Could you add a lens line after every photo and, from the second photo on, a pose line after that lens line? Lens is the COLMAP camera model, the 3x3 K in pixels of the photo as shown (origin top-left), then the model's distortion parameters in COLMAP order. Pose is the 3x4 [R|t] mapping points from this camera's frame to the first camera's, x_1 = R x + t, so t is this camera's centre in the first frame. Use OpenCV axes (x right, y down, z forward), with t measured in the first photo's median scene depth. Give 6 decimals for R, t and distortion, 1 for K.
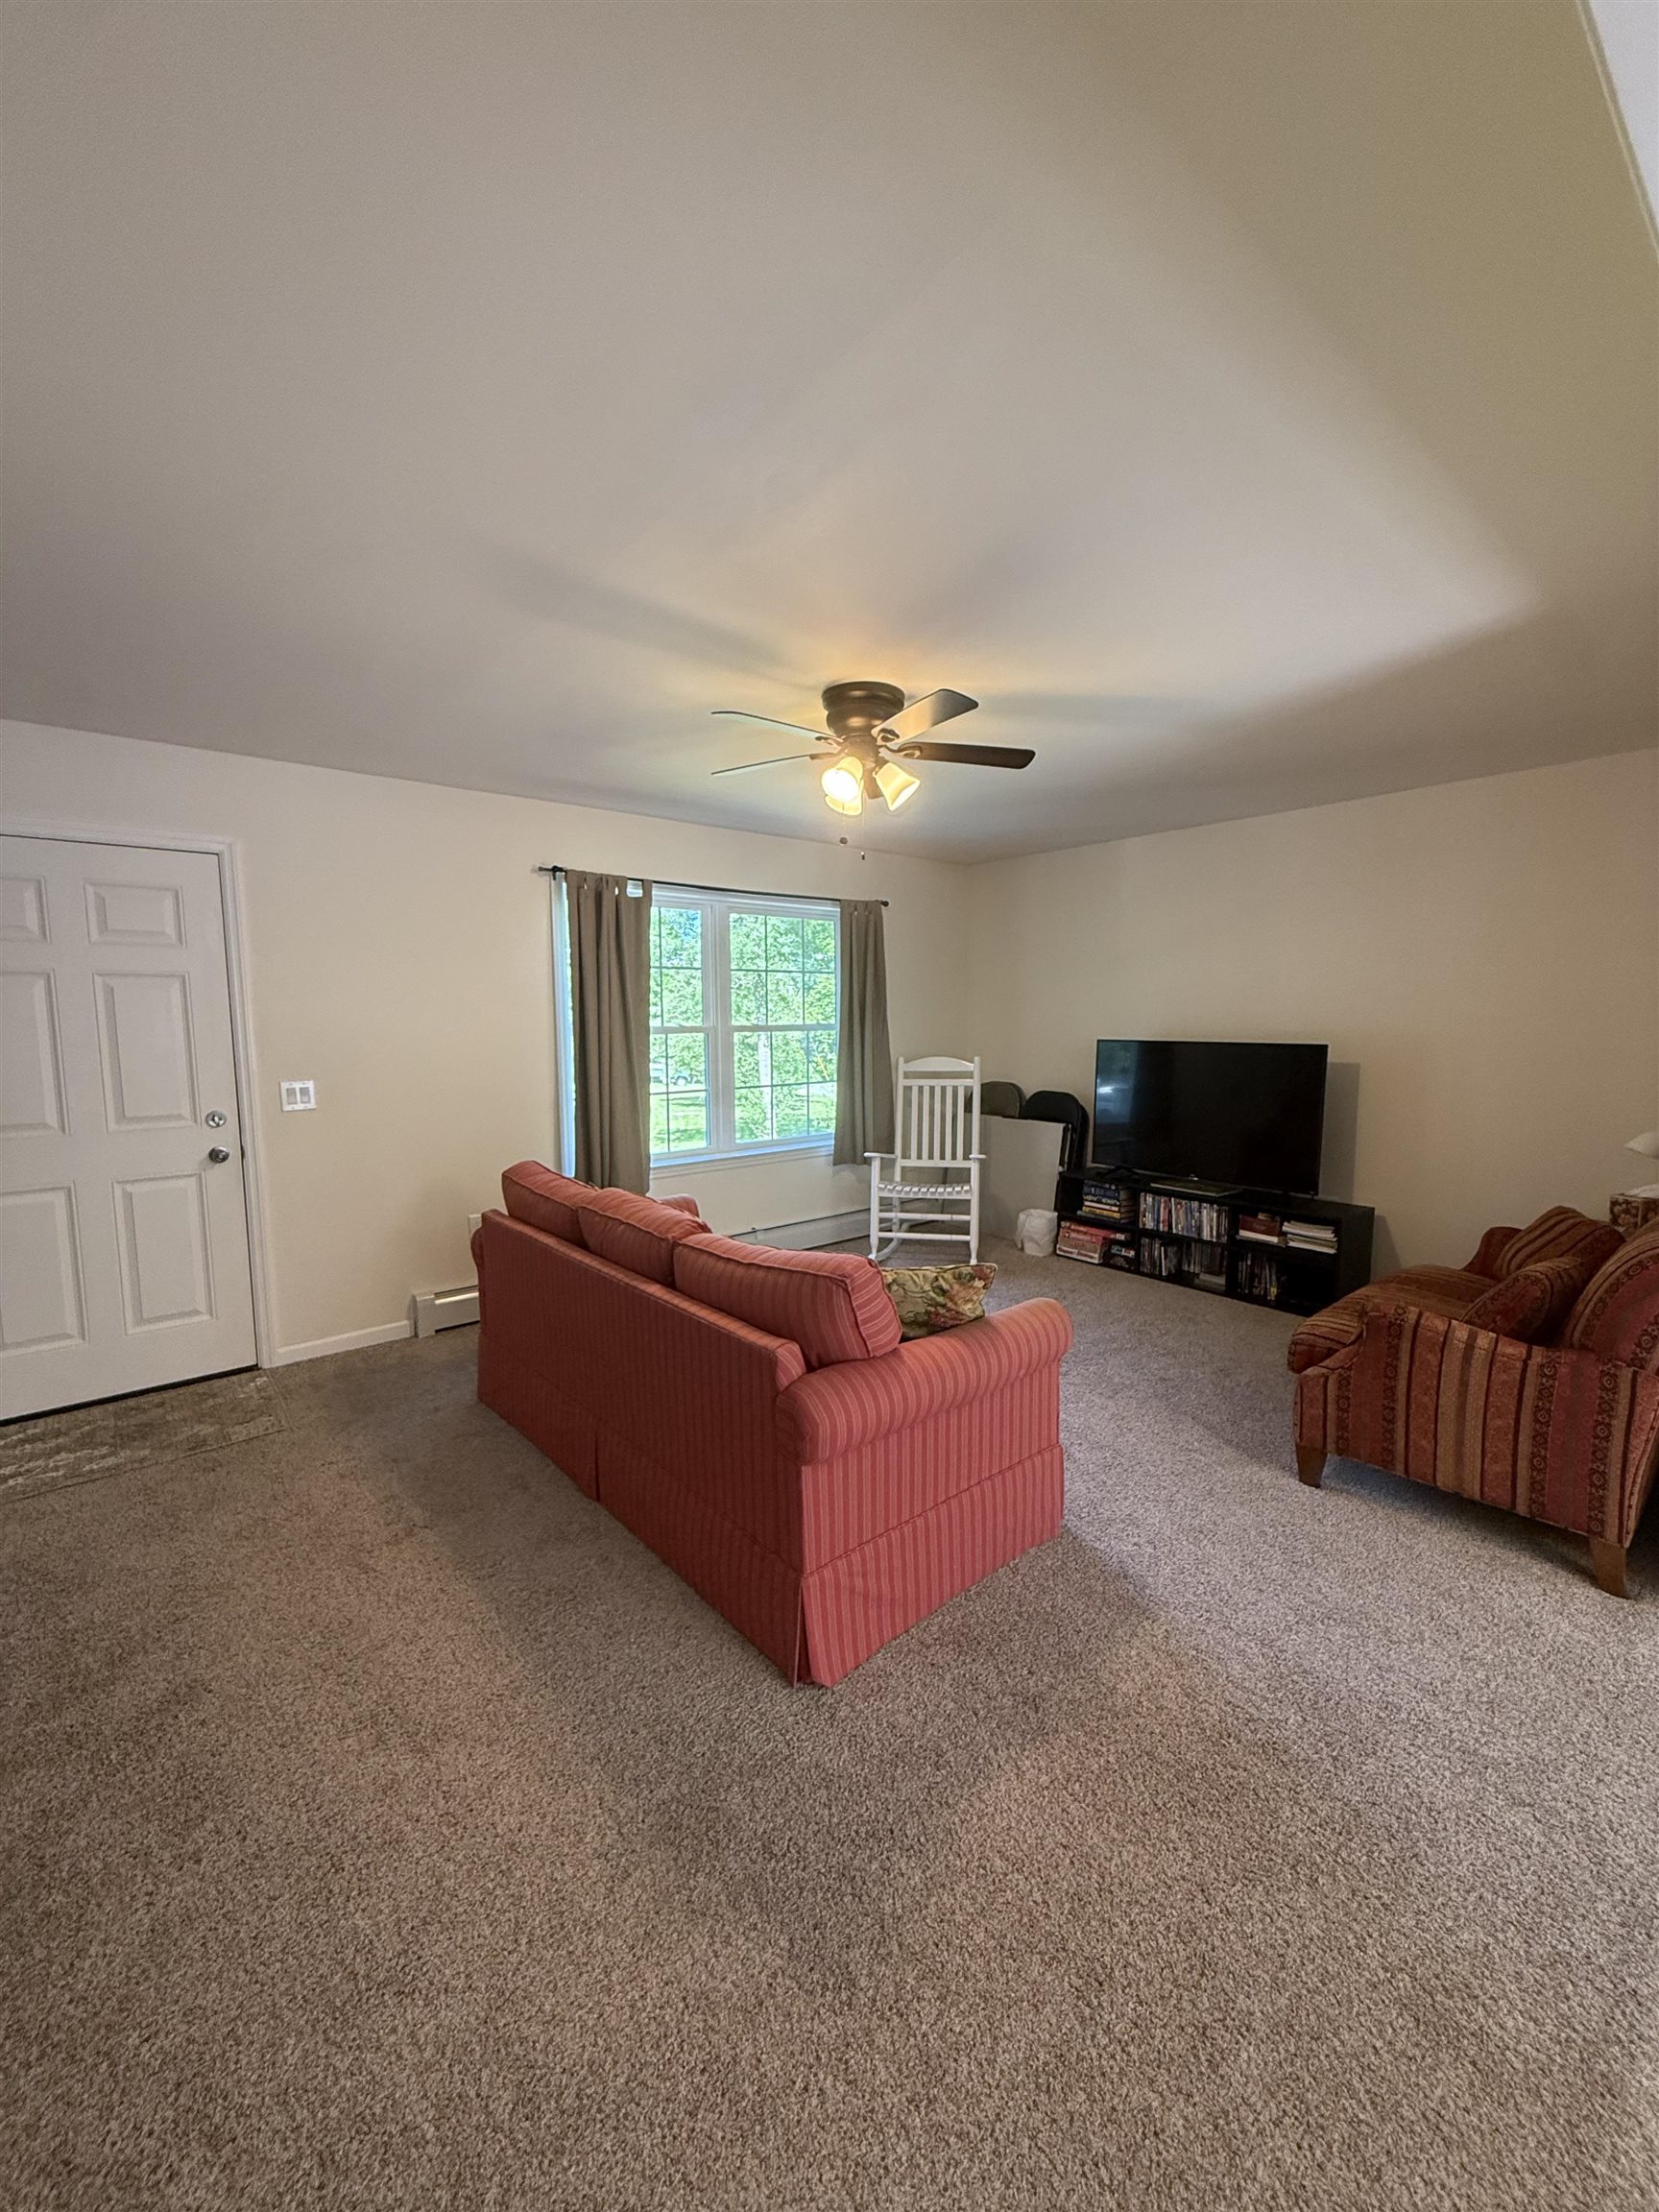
lens RADIAL K [[881.5, 0, 829.5], [0, 881.5, 1106.0], [0, 0, 1]] dist [-0.001165, 0.000587]
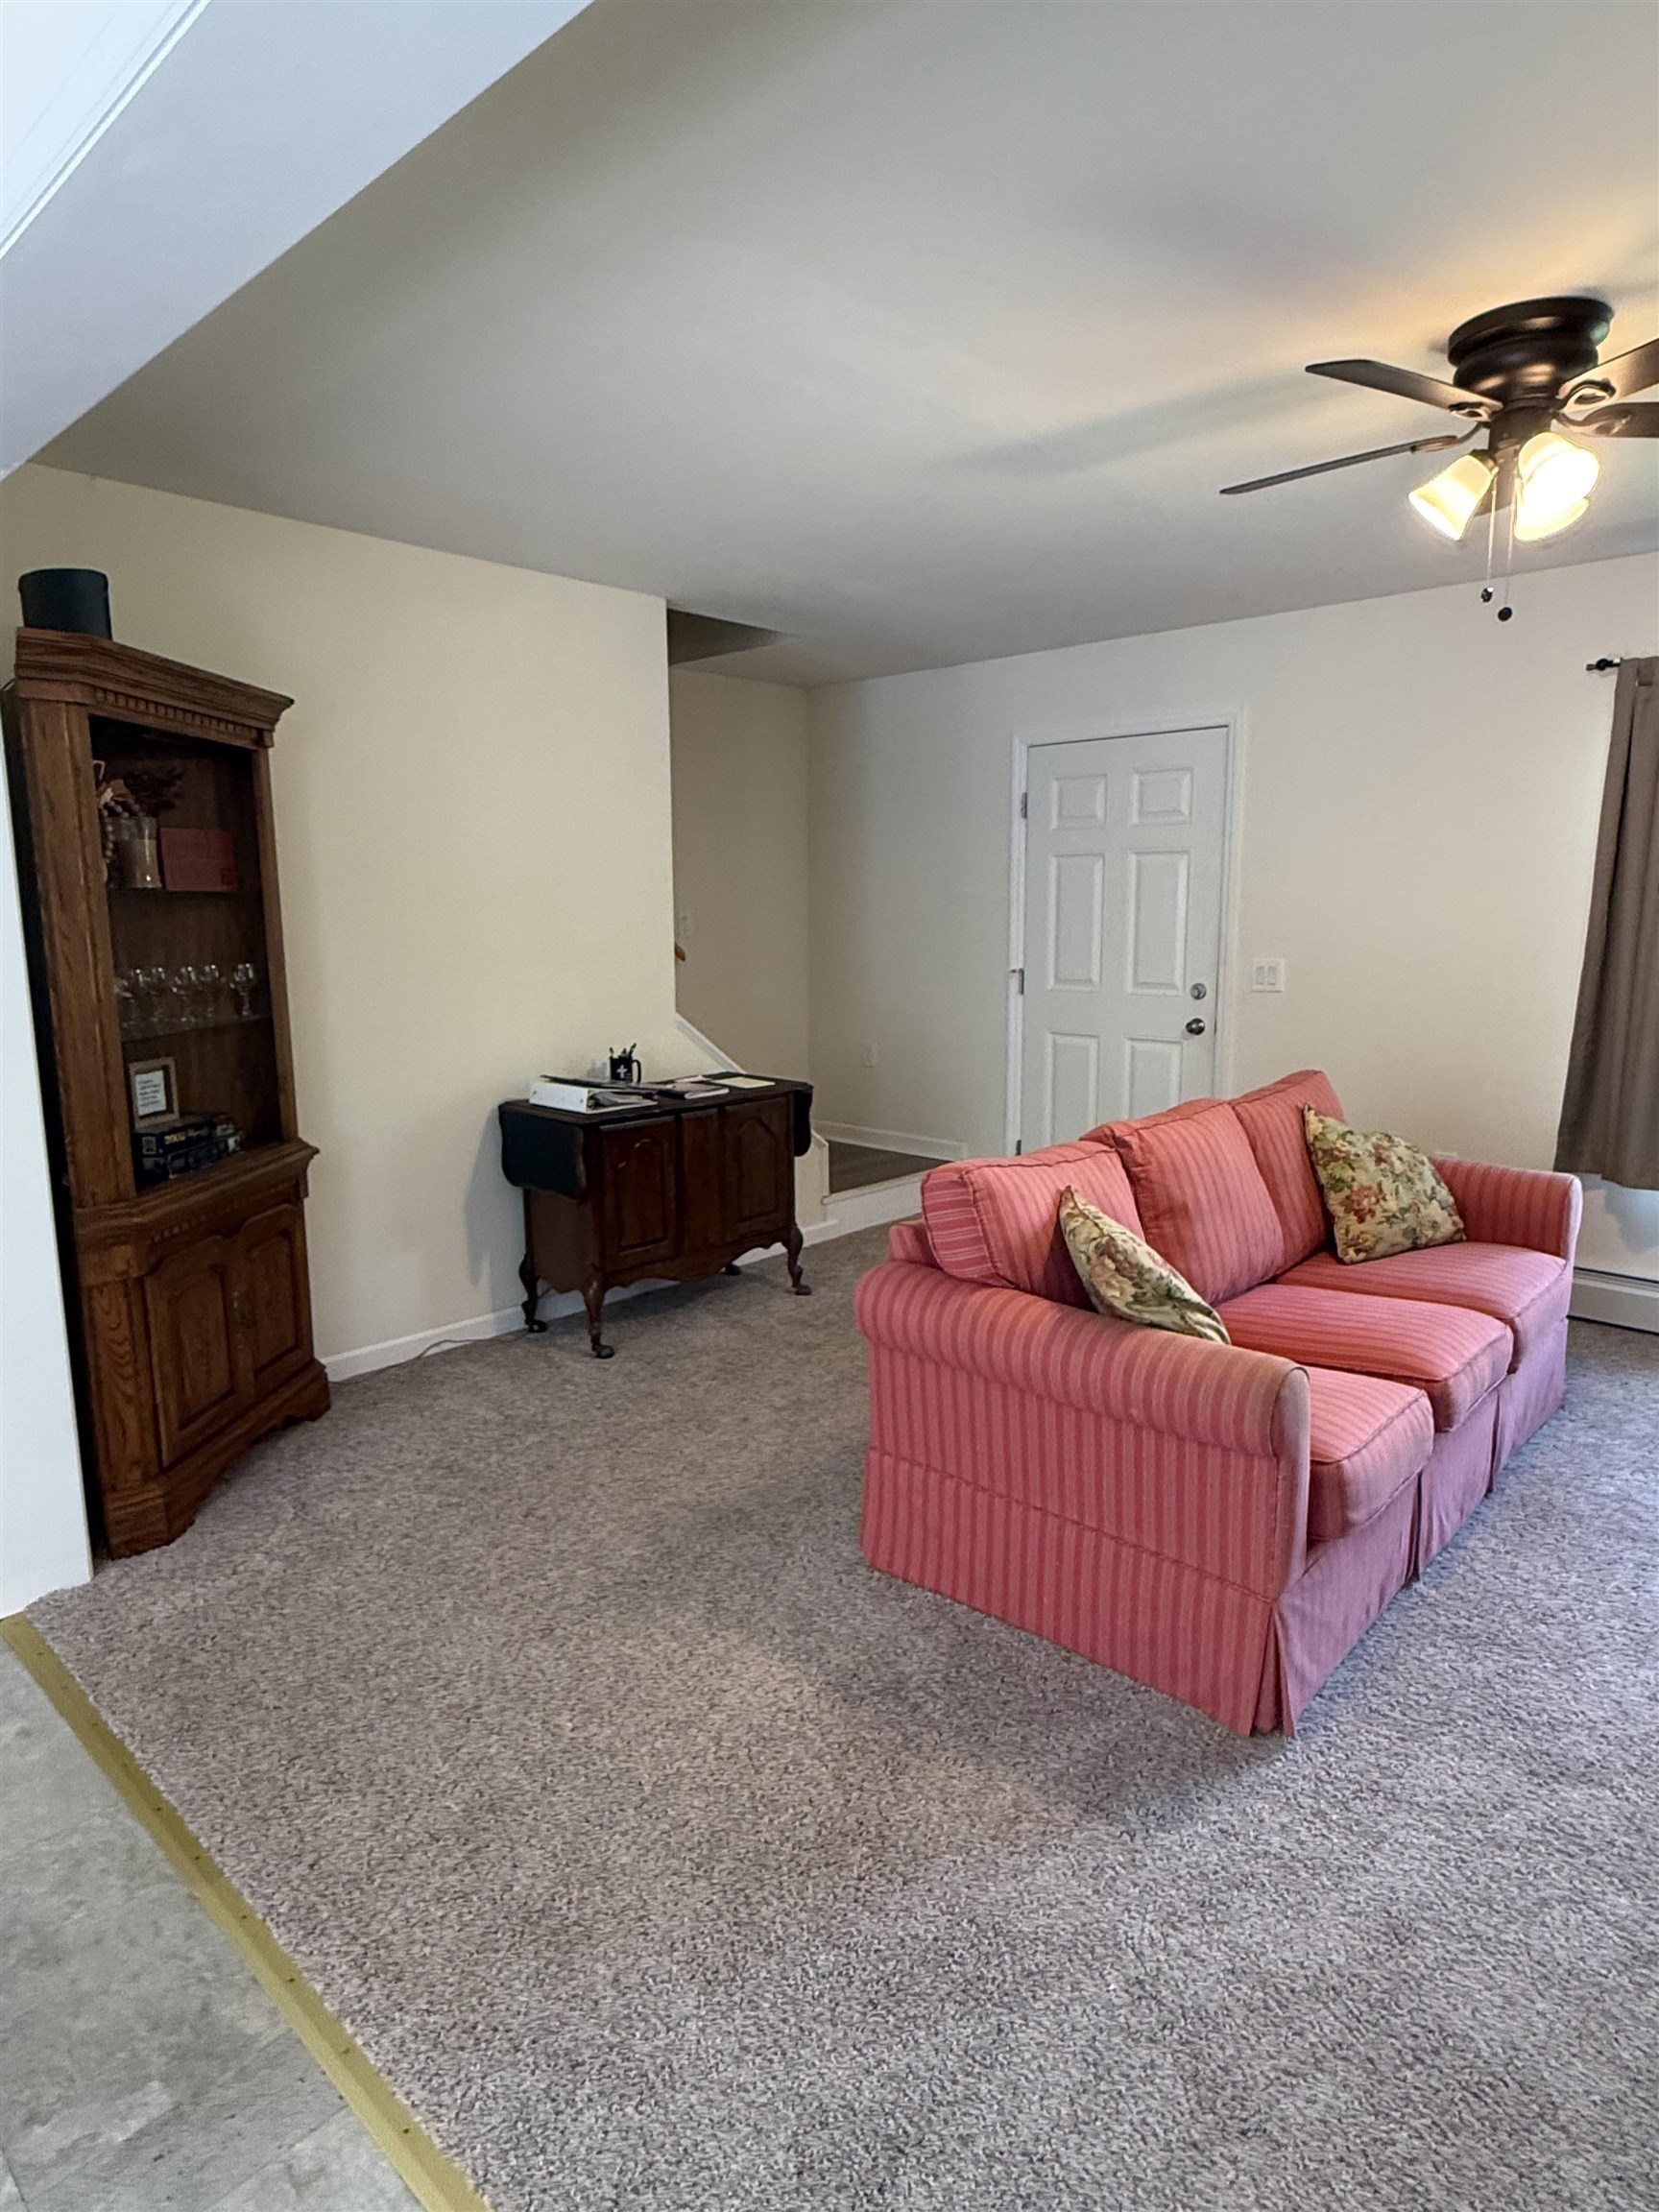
lens RADIAL K [[1262.9, 0, 829.5], [0, 1262.9, 1106.0], [0, 0, 1]] dist [0.003723, 0.000360]
pose [[0.120859, 0.166126, -0.978670, 0.770823], [-0.095041, 0.983304, 0.155176, -0.044250], [0.988109, 0.074260, 0.134630, 0.425167]]
